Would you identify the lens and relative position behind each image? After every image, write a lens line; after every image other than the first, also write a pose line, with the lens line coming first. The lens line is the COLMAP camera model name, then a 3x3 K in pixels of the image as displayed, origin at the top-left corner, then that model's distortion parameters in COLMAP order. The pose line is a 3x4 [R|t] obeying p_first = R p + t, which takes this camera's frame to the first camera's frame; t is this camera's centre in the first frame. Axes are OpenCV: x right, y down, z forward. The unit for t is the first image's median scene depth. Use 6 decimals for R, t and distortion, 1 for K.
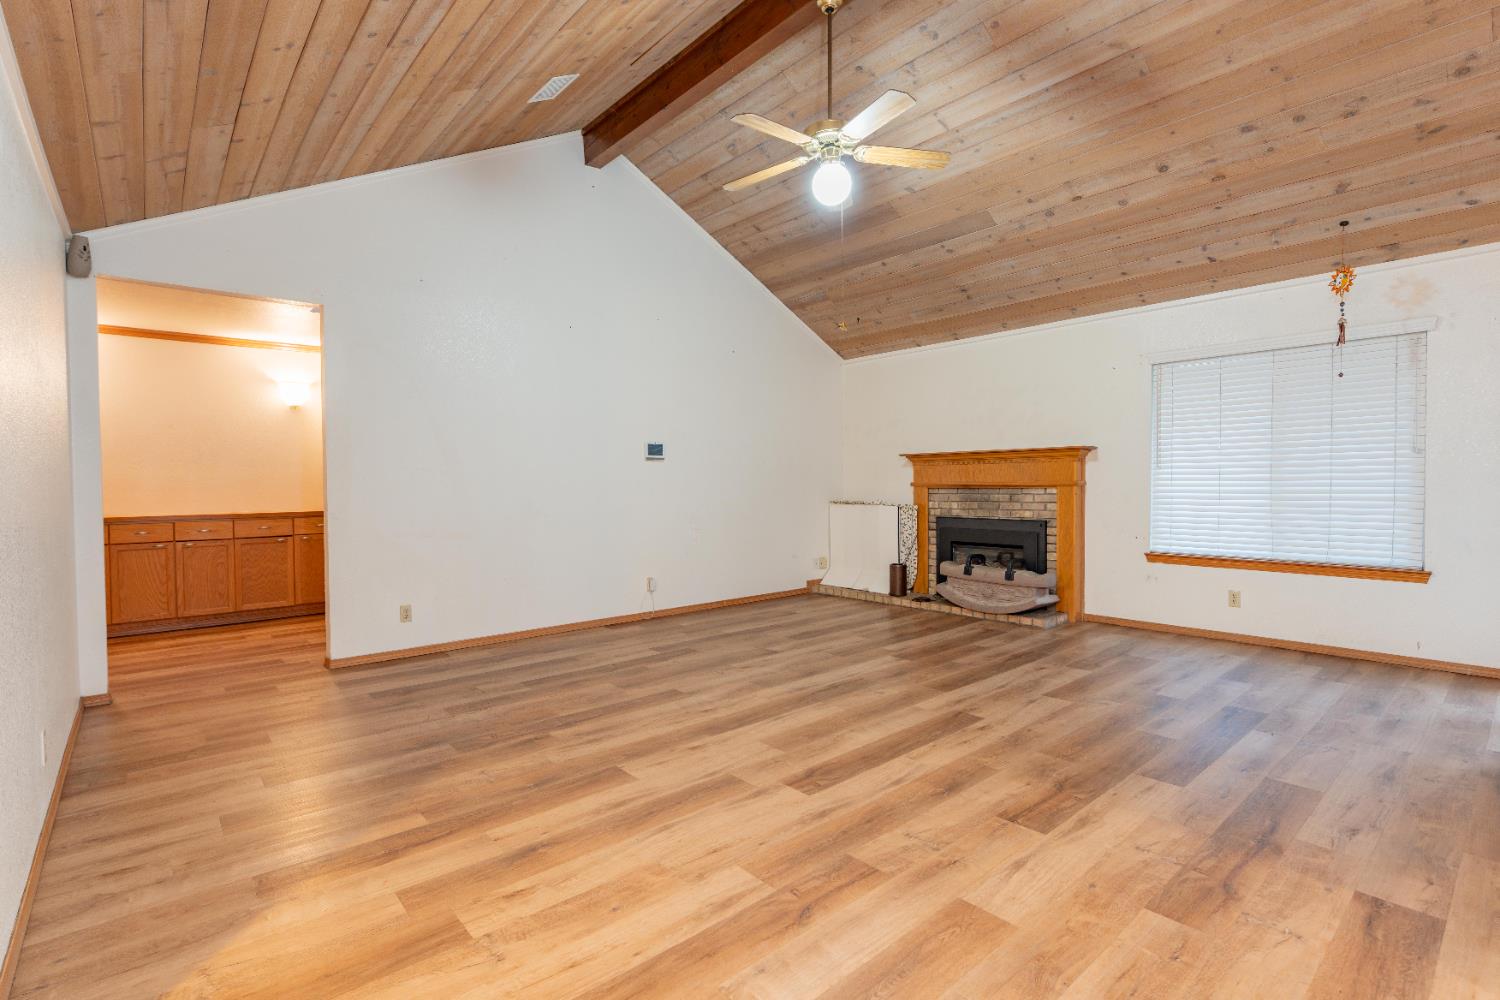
lens RADIAL K [[699.9, 0, 750.0], [0, 699.9, 500.0], [0, 0, 1]] dist [0.000616, -0.000120]
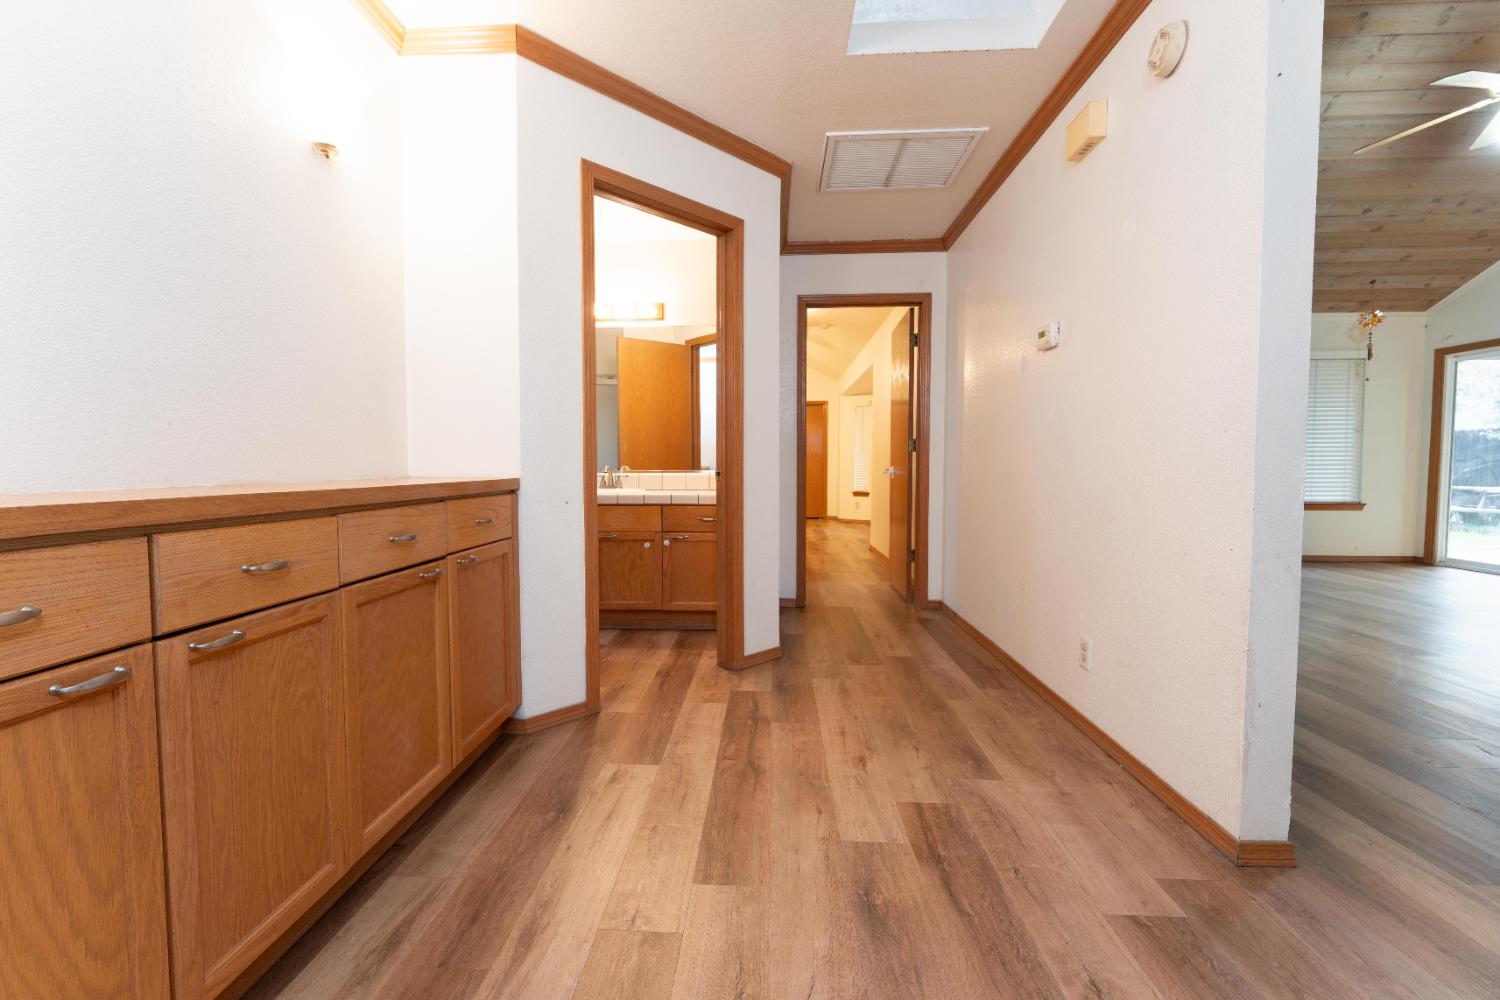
lens RADIAL K [[619.9, 0, 750.0], [0, 619.9, 500.0], [0, 0, 1]] dist [0.002258, 0.000314]
pose [[0.694050, -0.033285, 0.719157, -1.085901], [0.016650, 0.999406, 0.030188, 0.024375], [-0.719735, -0.008978, 0.694191, 0.997328]]
